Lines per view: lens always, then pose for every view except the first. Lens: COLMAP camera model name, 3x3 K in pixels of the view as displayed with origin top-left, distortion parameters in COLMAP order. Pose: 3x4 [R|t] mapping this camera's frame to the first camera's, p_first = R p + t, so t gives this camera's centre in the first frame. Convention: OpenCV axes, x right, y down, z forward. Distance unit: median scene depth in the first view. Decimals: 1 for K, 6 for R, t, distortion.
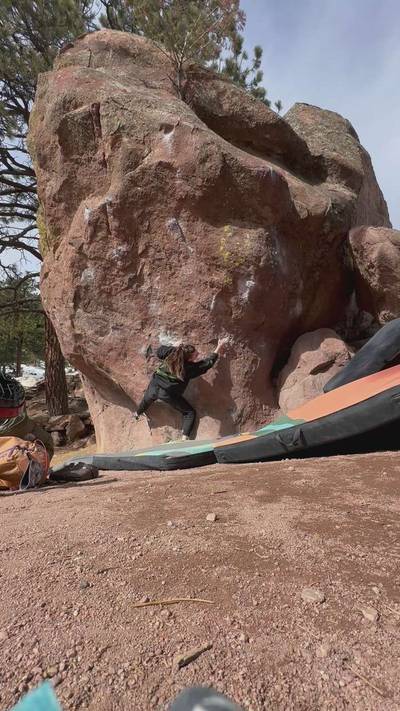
lens RADIAL K [[319.1, 0, 198.3], [0, 319.1, 354.9], [0, 0, 1]] dist [0.001873, 0.002647]
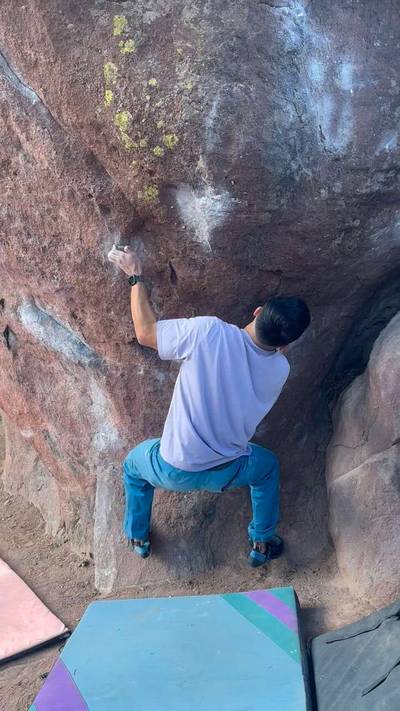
lens RADIAL K [[611.7, 0, 199.2], [0, 611.7, 365.4], [0, 0, 1]] dist [0.081875, -0.138371]
pose [[0.971417, 0.067757, -0.227503, 0.287793], [0.021422, 0.929465, 0.368289, -0.285275], [0.236410, -0.362636, 0.901446, 0.348818]]
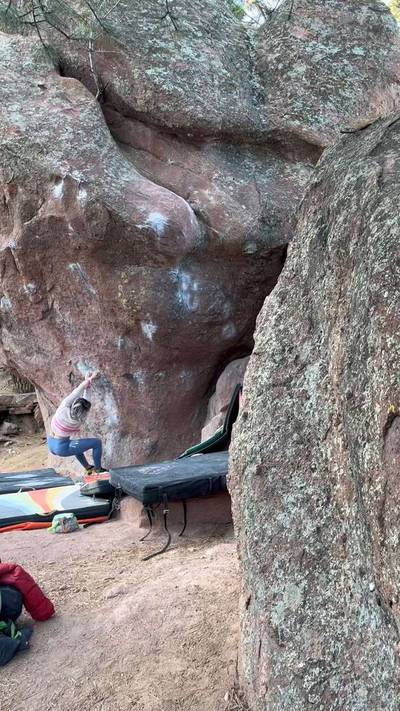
lens RADIAL K [[611.7, 0, 200.9], [0, 611.7, 357.4], [0, 0, 1]] dist [0.081875, -0.138371]
pose [[0.979602, 0.031200, -0.198509, 0.655458], [0.012595, 0.976396, 0.215620, -0.507947], [0.200551, -0.213722, 0.956087, -0.770429]]
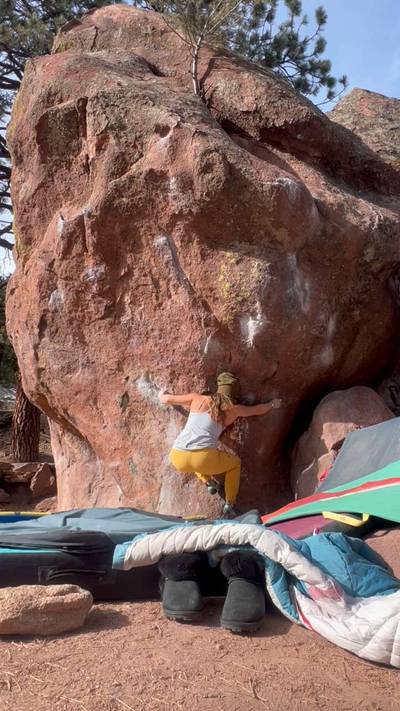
lens RADIAL K [[429.3, 0, 196.7], [0, 429.3, 354.8], [0, 0, 1]] dist [0.004904, -0.003199]
pose [[0.993394, 0.074659, -0.087143, 0.108974], [-0.081141, 0.993998, -0.073372, -0.059207], [0.081142, 0.079959, 0.993490, -0.029902]]
